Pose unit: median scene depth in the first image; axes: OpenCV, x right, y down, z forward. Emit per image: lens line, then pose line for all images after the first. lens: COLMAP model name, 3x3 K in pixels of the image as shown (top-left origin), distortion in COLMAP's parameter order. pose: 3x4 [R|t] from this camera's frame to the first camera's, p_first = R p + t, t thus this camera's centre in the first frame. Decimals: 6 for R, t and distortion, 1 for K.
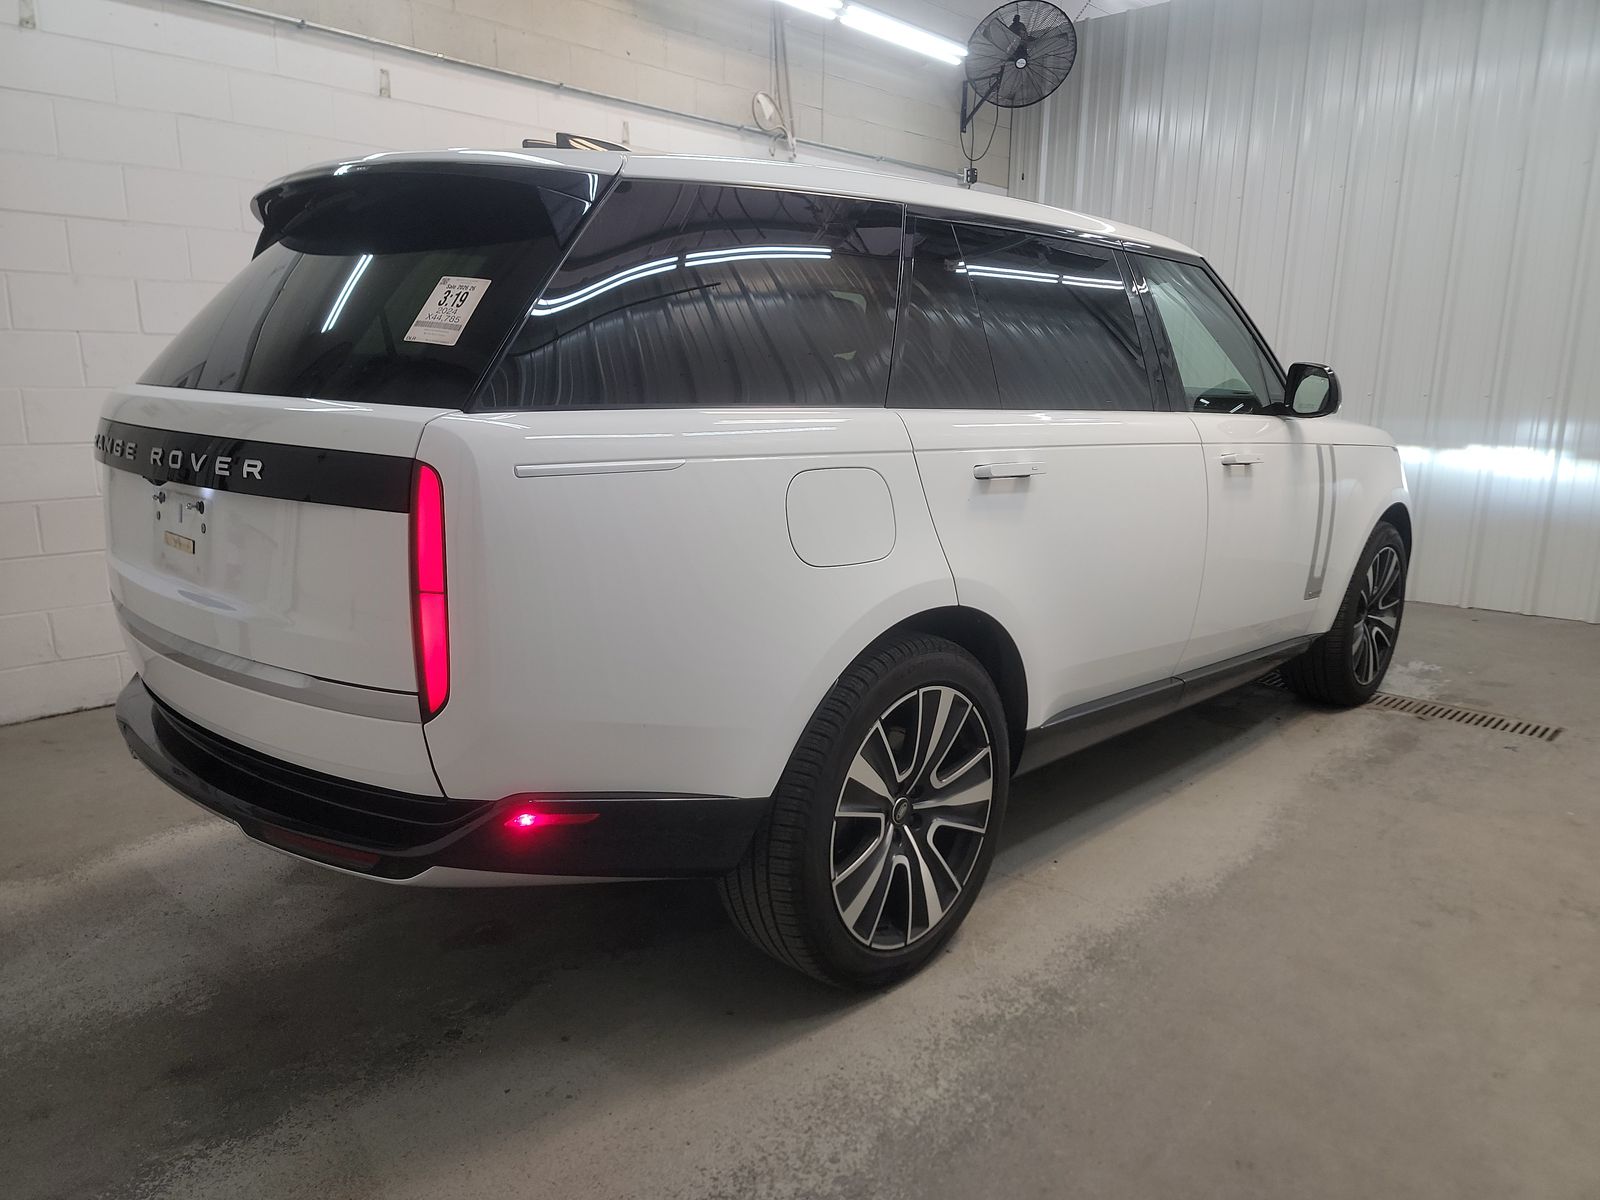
lens RADIAL K [[1121.3, 0, 810.2], [0, 1121.3, 605.3], [0, 0, 1]] dist [0.088759, -0.099894]
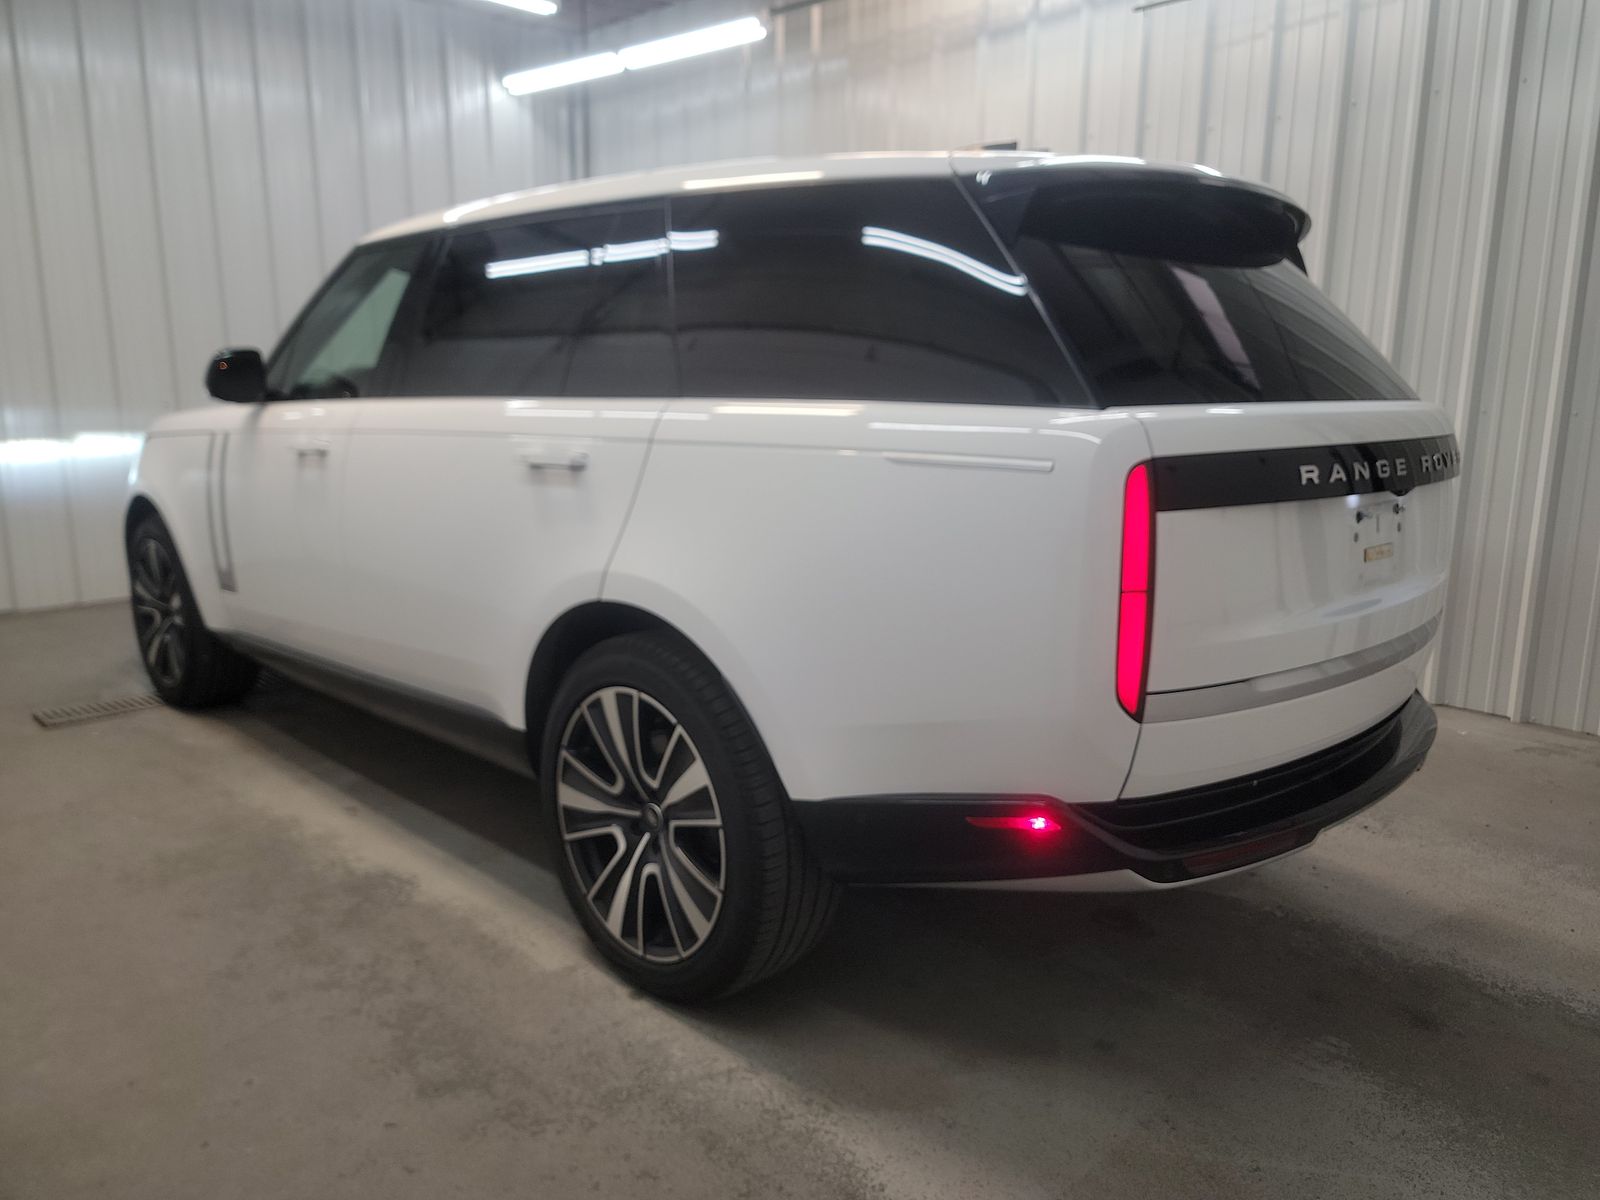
lens RADIAL K [[1093.1, 0, 842.3], [0, 1093.1, 587.0], [0, 0, 1]] dist [-0.009944, -0.004075]
pose [[0.041182, -0.210681, 0.976687, -1.454408], [0.203185, 0.958856, 0.198268, -0.299360], [-0.978274, 0.190283, 0.082295, 1.338562]]
